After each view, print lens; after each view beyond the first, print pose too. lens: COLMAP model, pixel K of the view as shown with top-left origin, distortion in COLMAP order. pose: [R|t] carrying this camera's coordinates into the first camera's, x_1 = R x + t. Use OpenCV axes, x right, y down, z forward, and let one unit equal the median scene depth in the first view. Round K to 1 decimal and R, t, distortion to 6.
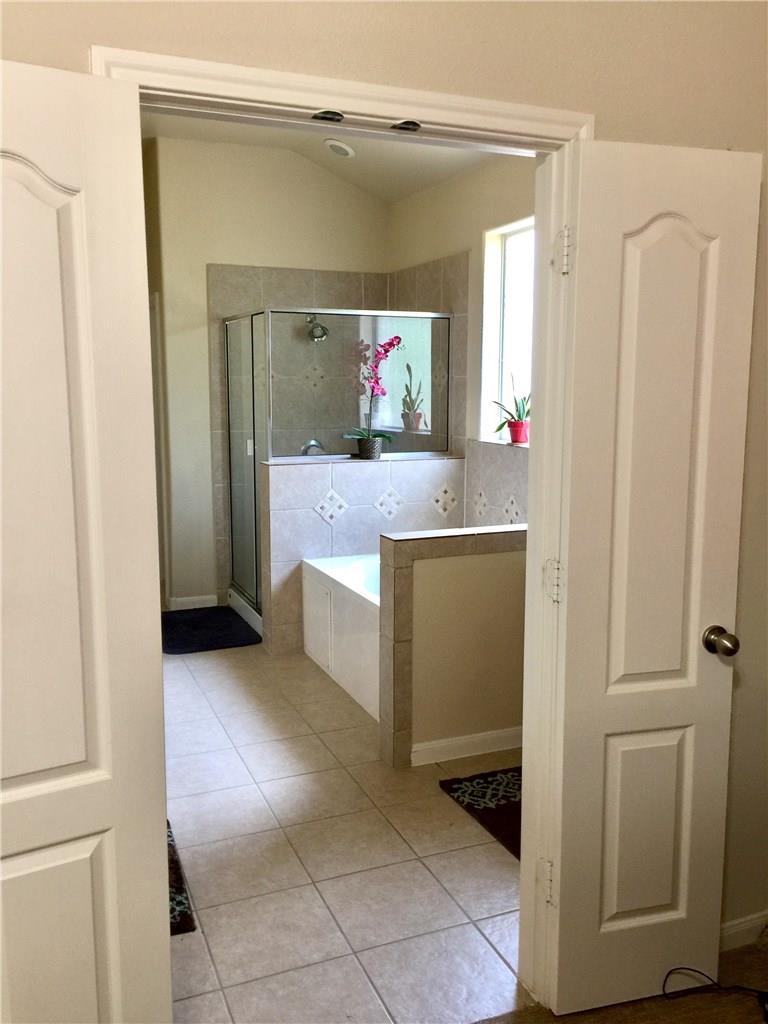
lens RADIAL K [[873.4, 0, 381.7], [0, 873.4, 501.7], [0, 0, 1]] dist [0.089996, -0.122224]
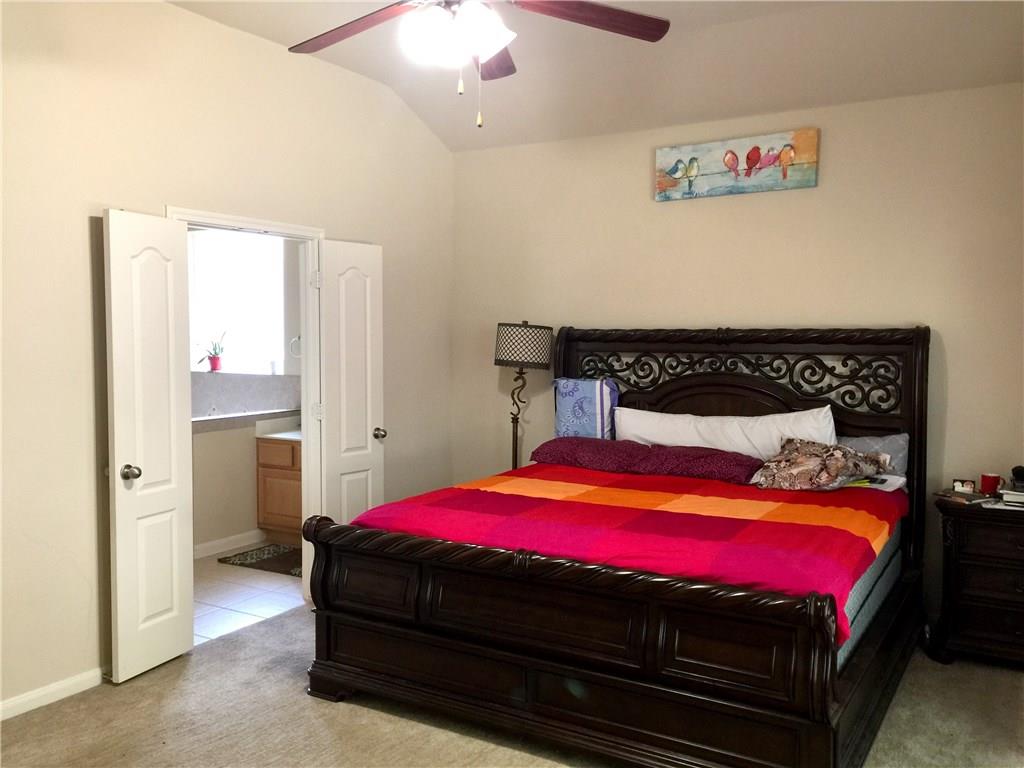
lens RADIAL K [[873.4, 0, 512.6], [0, 873.4, 378.1], [0, 0, 1]] dist [0.089996, -0.122224]
pose [[0.804033, -0.034366, 0.593590, -0.337722], [0.083679, 0.994932, -0.055743, 0.074869], [-0.588667, 0.094490, 0.802835, -0.532038]]
